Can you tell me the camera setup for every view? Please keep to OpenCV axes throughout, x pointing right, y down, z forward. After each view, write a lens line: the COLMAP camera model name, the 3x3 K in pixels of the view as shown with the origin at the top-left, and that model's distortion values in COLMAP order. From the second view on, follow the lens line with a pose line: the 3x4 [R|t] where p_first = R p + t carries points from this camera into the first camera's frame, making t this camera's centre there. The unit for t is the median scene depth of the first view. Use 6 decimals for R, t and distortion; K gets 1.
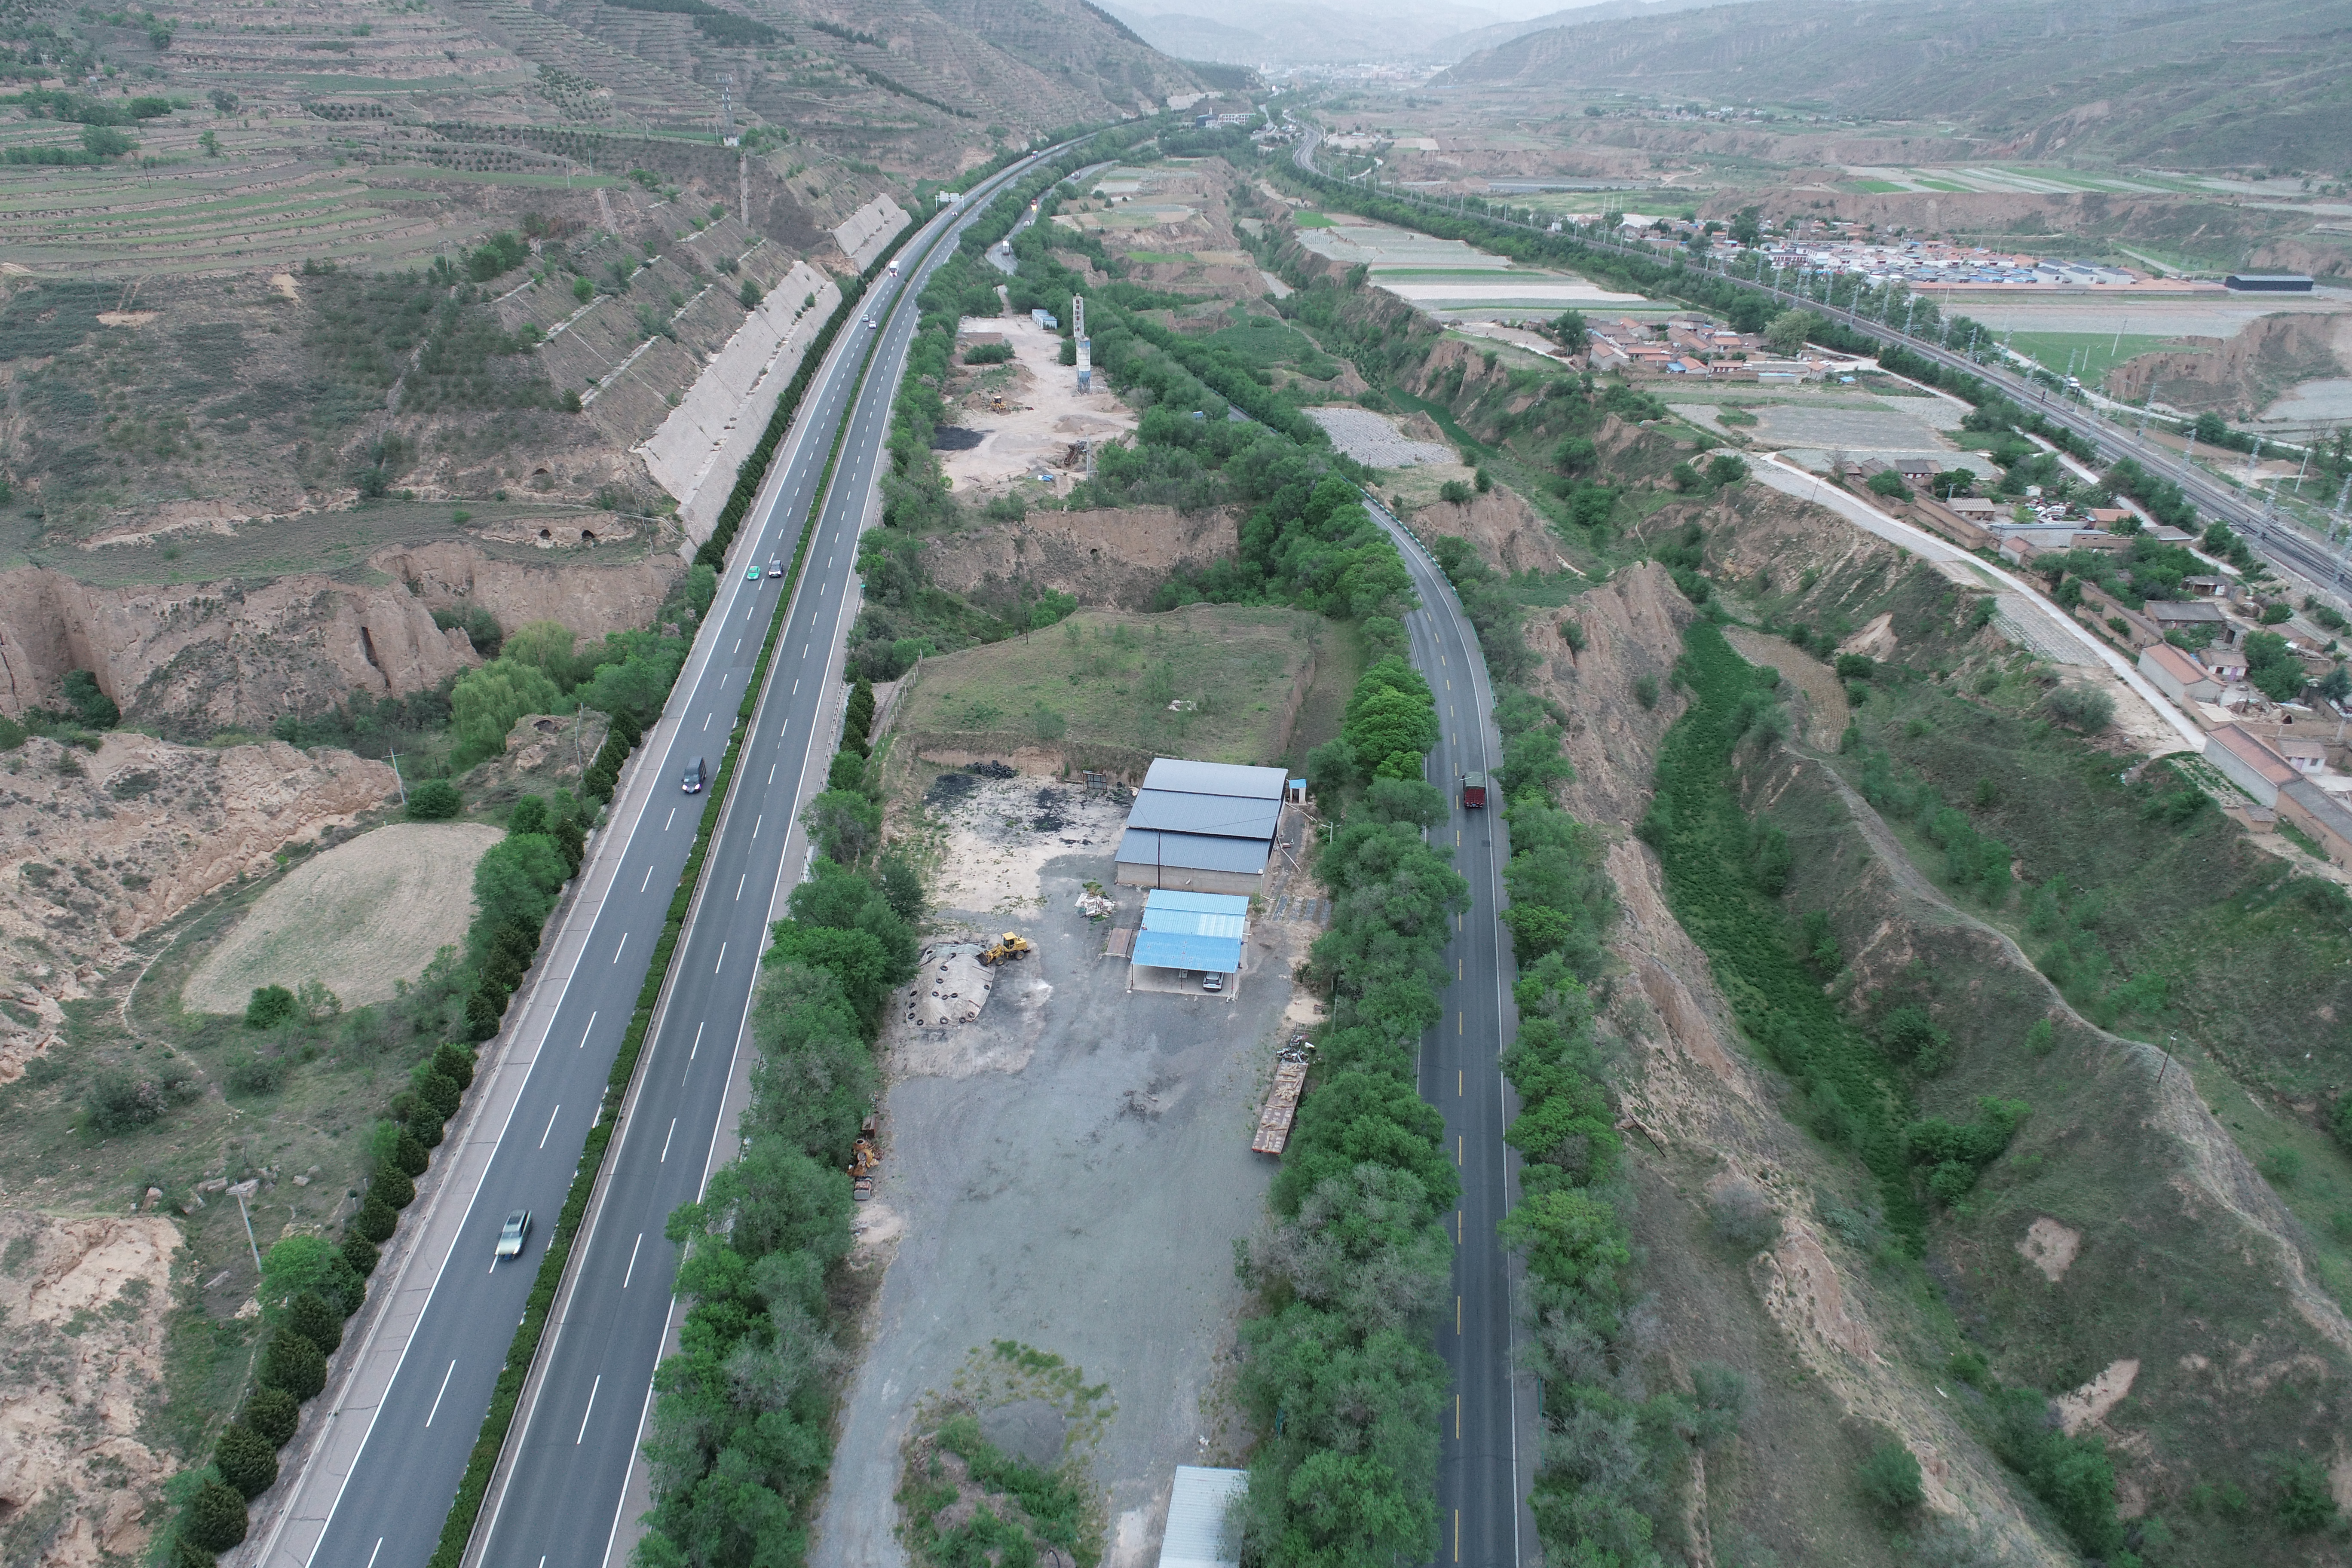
lens RADIAL K [[1618.2, 0, 1176.0], [0, 1618.2, 784.0], [0, 0, 1]] dist [-0.002868, 0.007899]
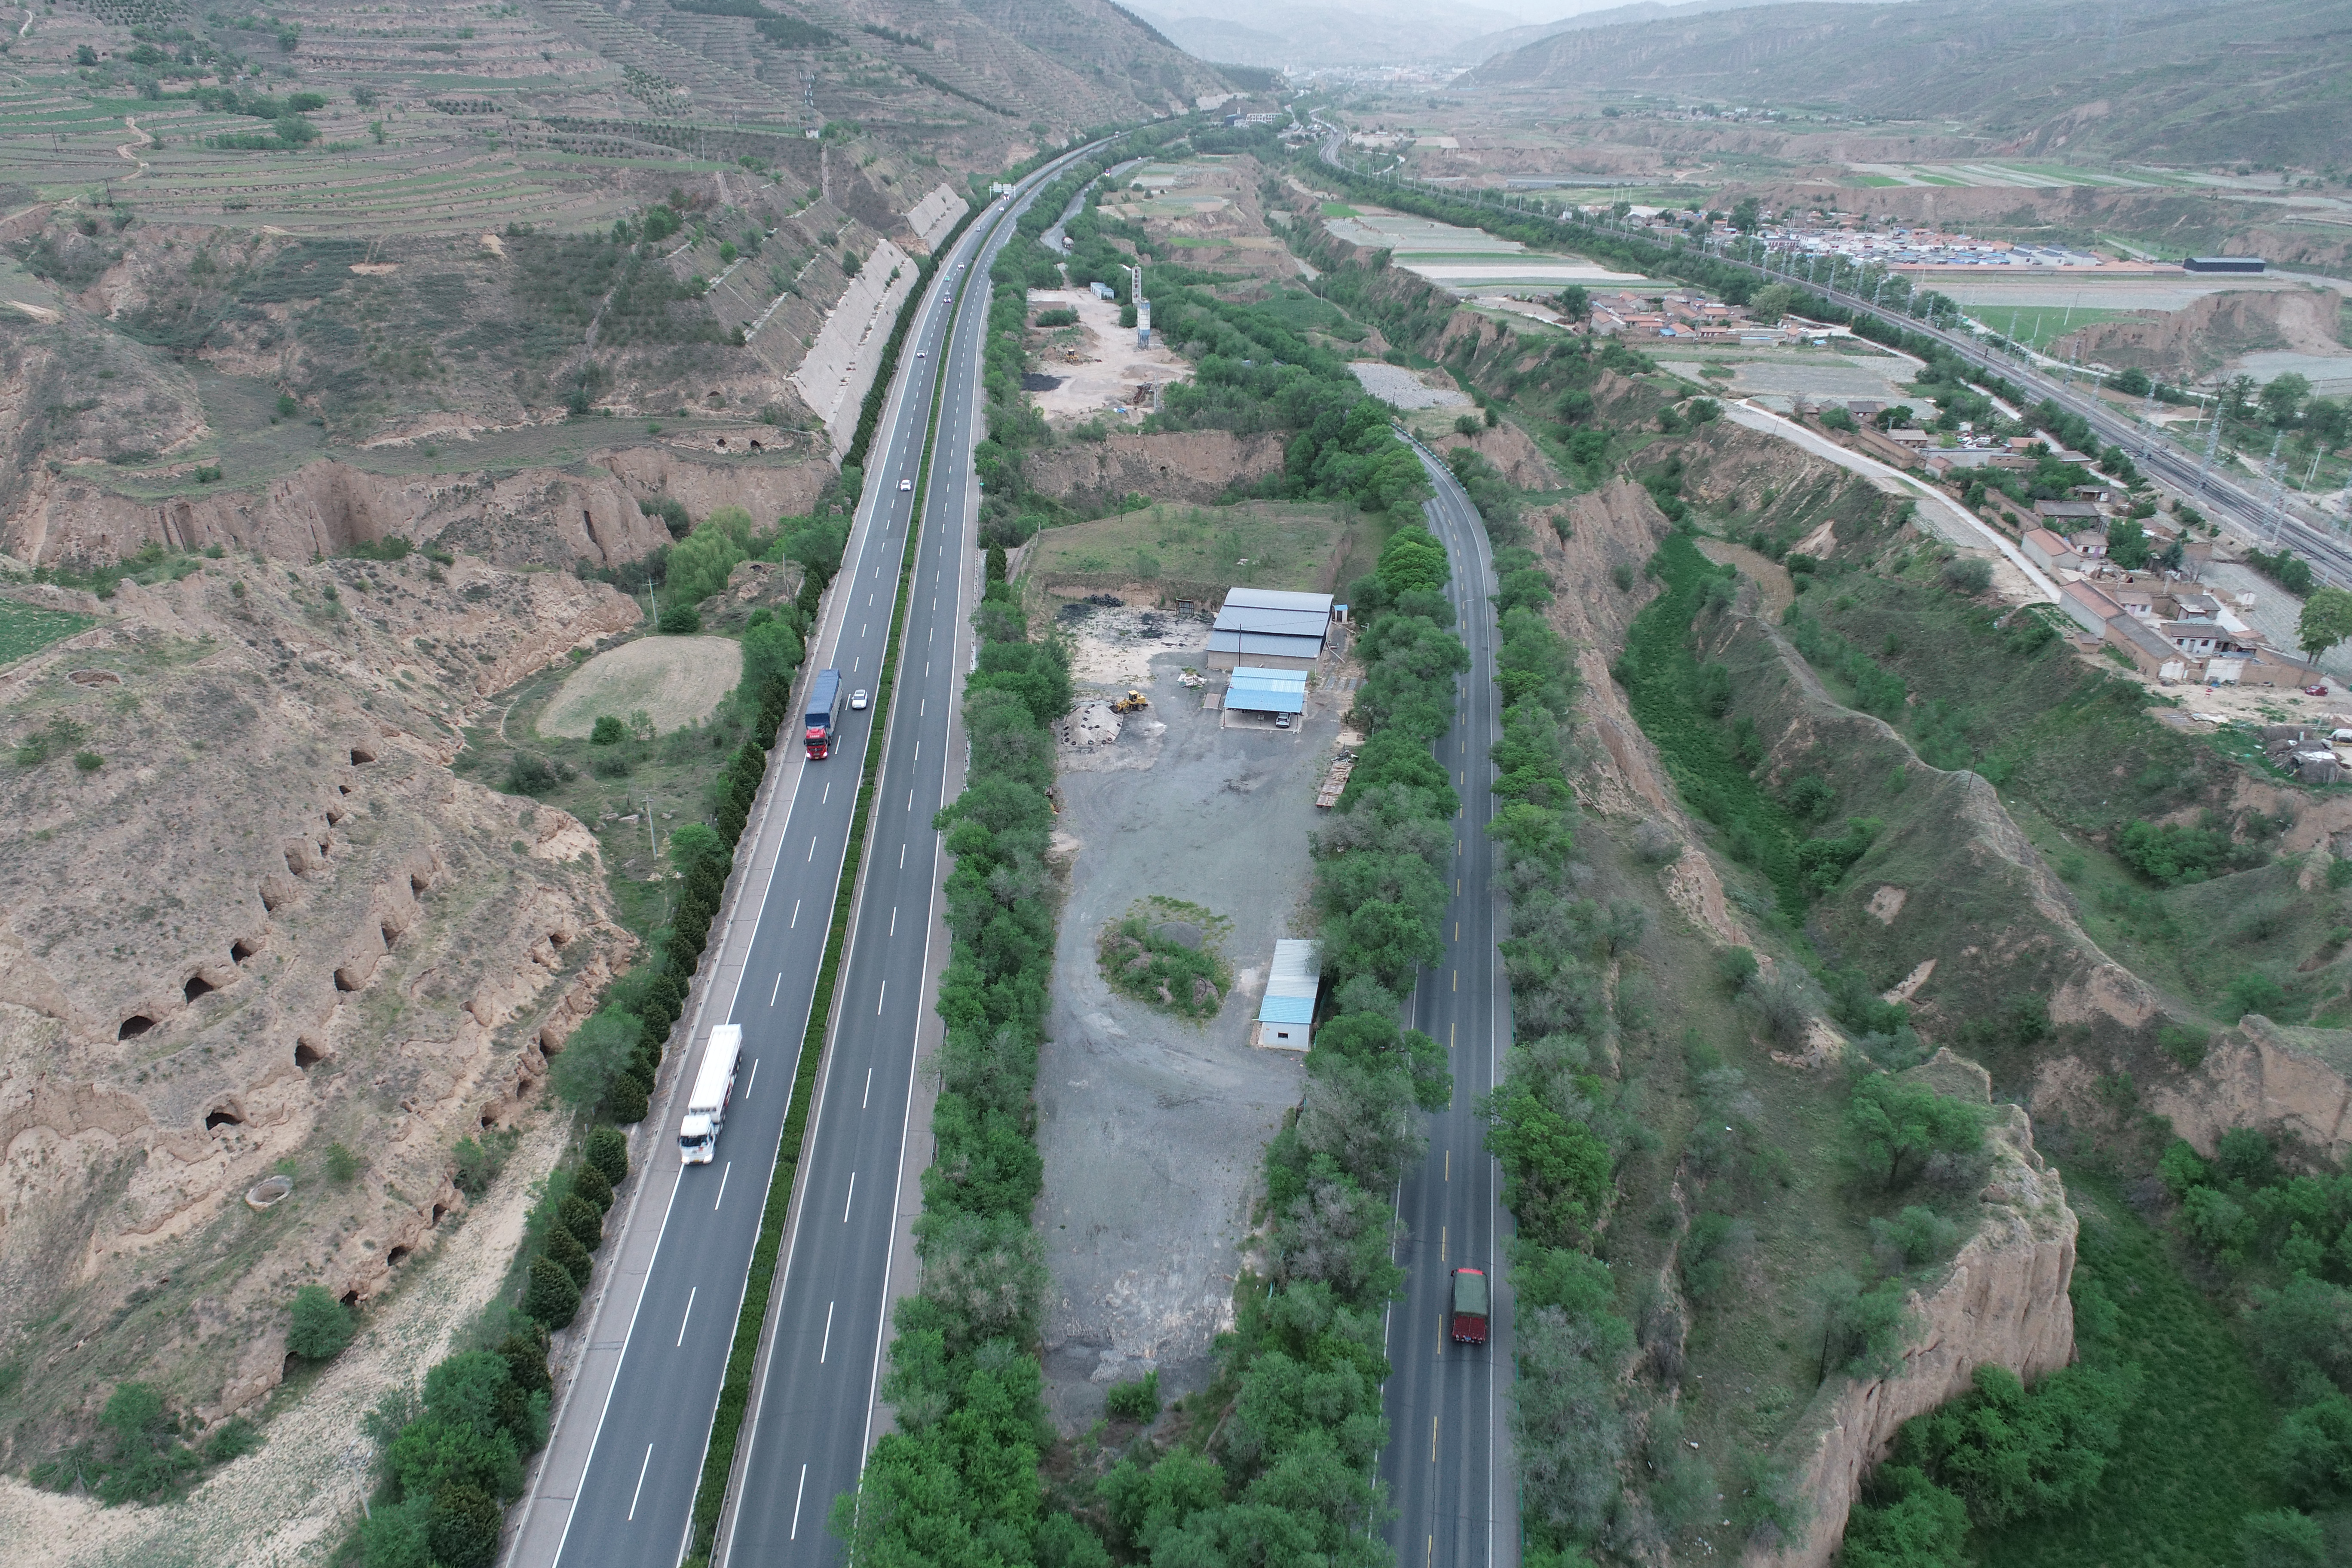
lens RADIAL K [[1618.2, 0, 1176.0], [0, 1618.2, 784.0], [0, 0, 1]] dist [-0.002868, 0.007899]
pose [[0.999927, 0.004344, -0.011281, -0.028227], [-0.004363, 0.999989, -0.001604, 0.095466], [0.011274, 0.001653, 0.999935, -0.201907]]
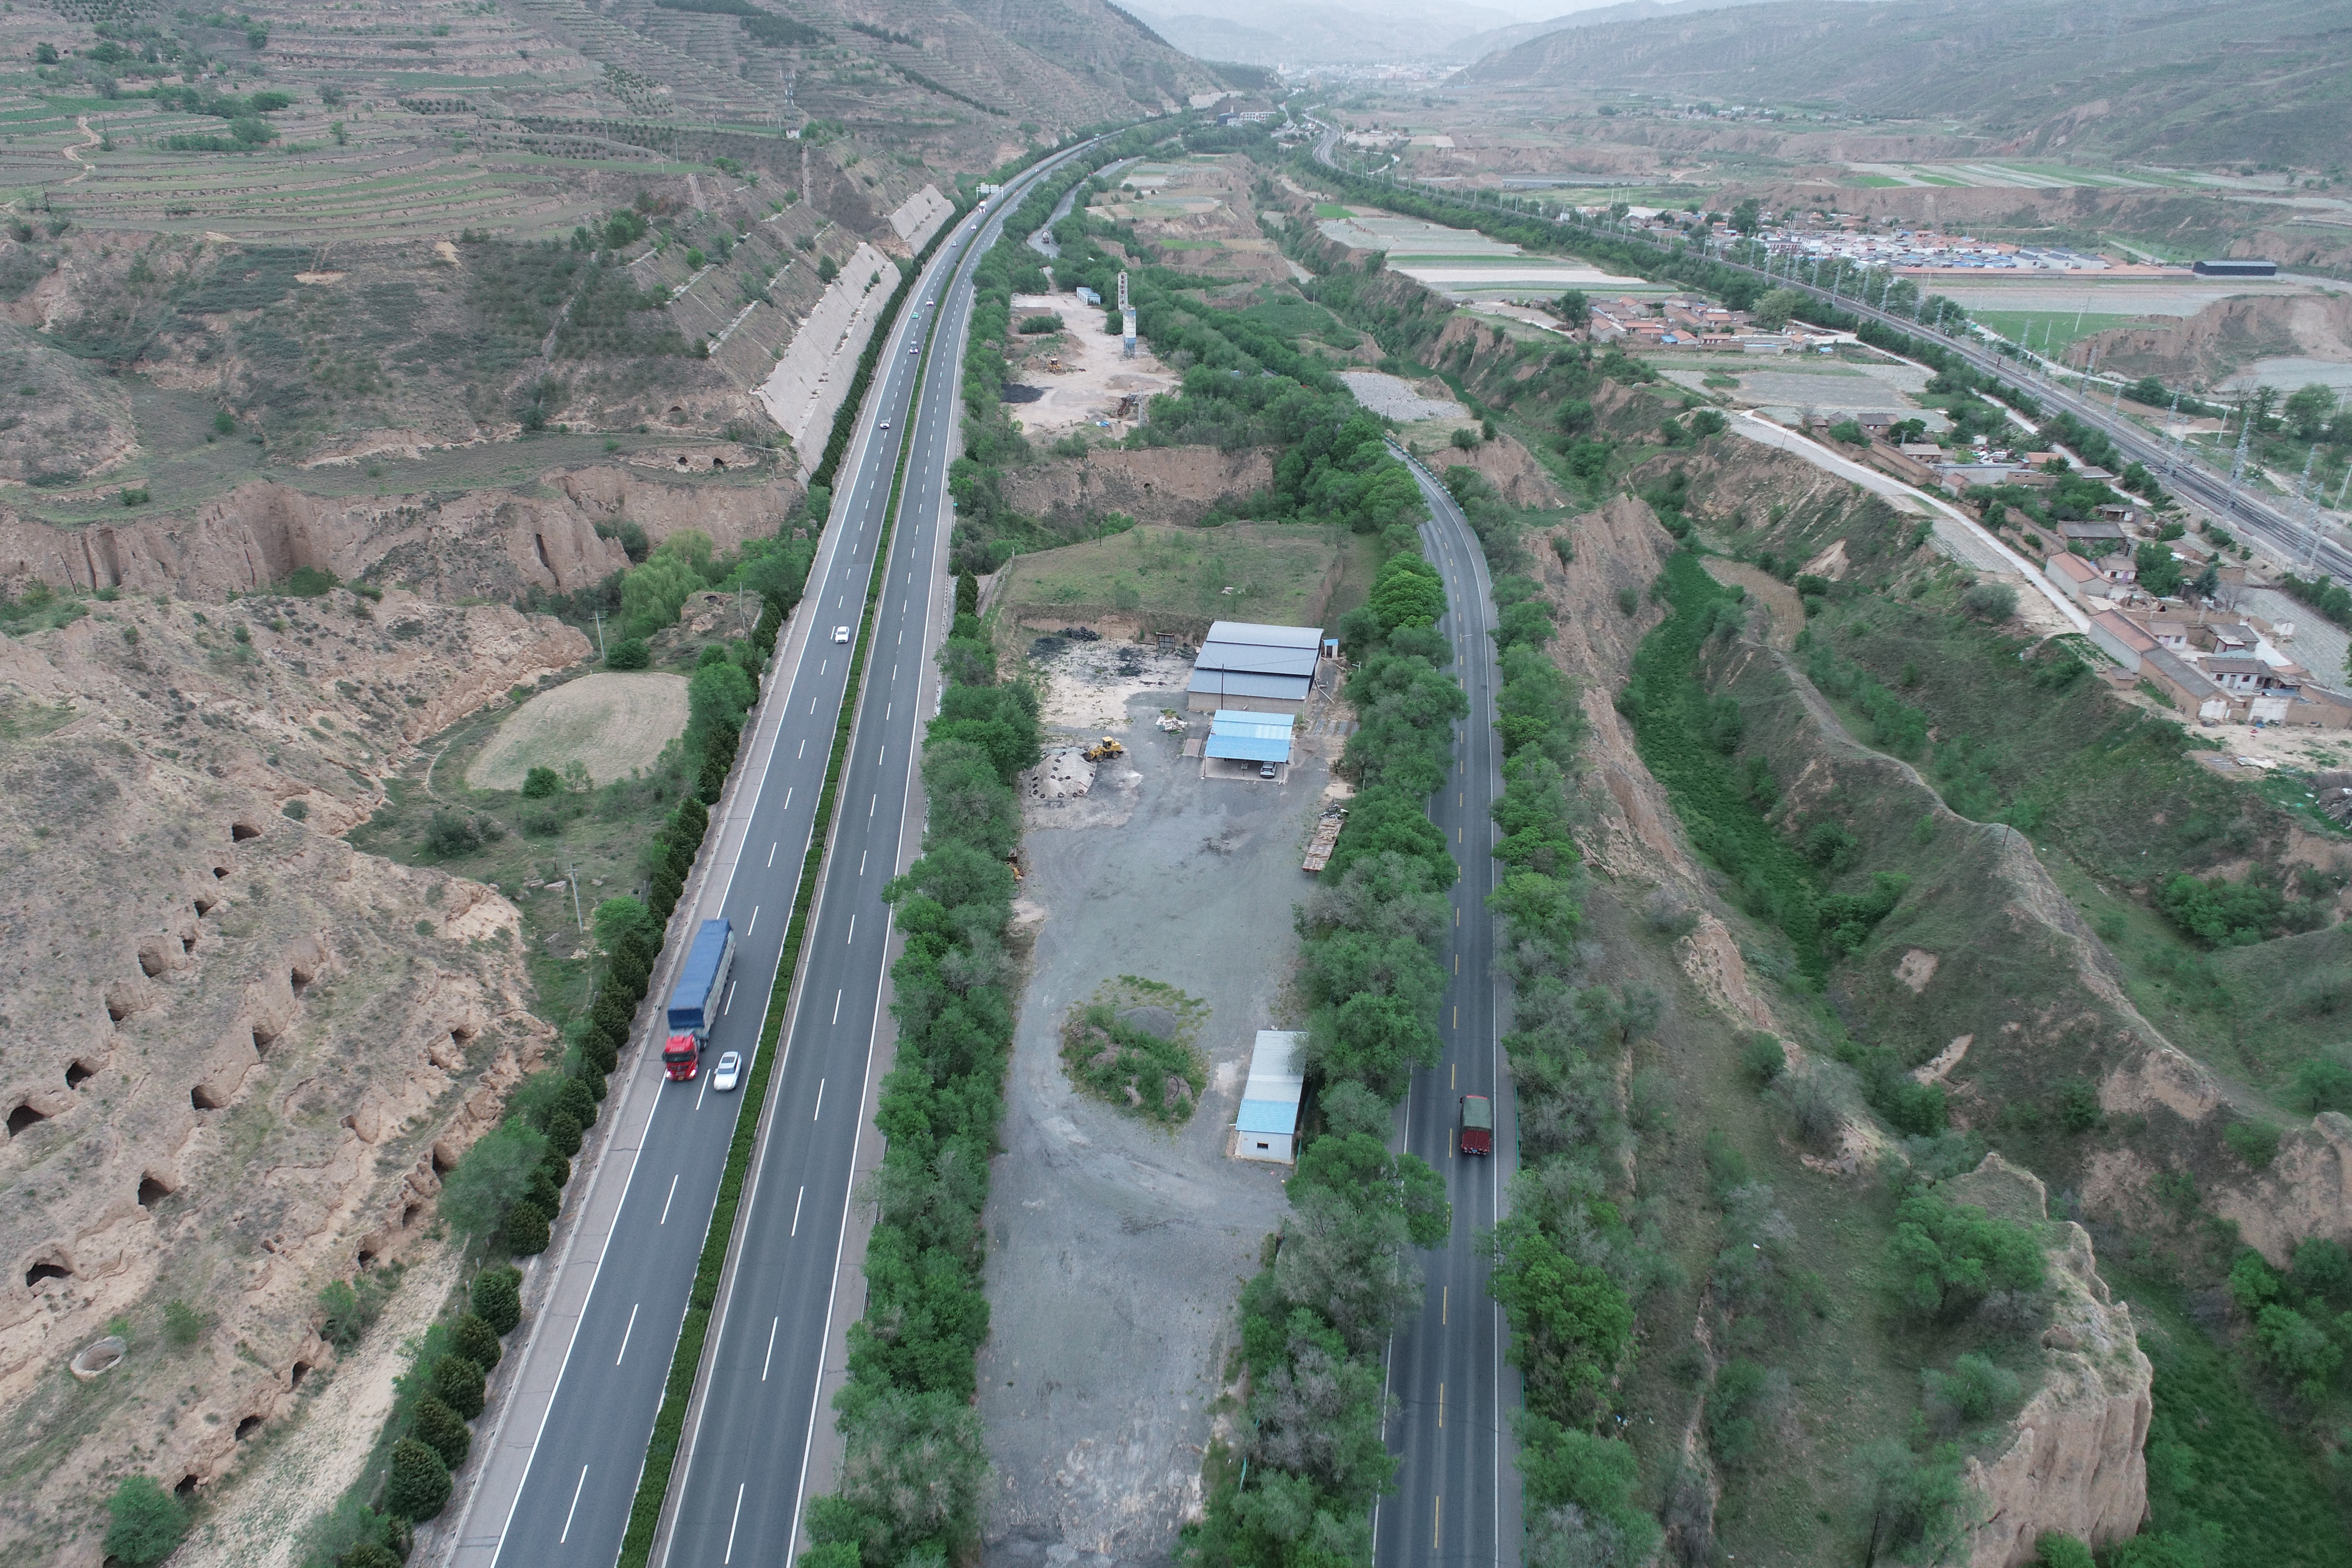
lens RADIAL K [[1618.2, 0, 1176.0], [0, 1618.2, 784.0], [0, 0, 1]] dist [-0.002868, 0.007899]
pose [[0.999958, 0.003724, -0.008404, -0.021049], [-0.003728, 0.999993, -0.000473, 0.071457], [0.008402, 0.000504, 0.999965, -0.151238]]
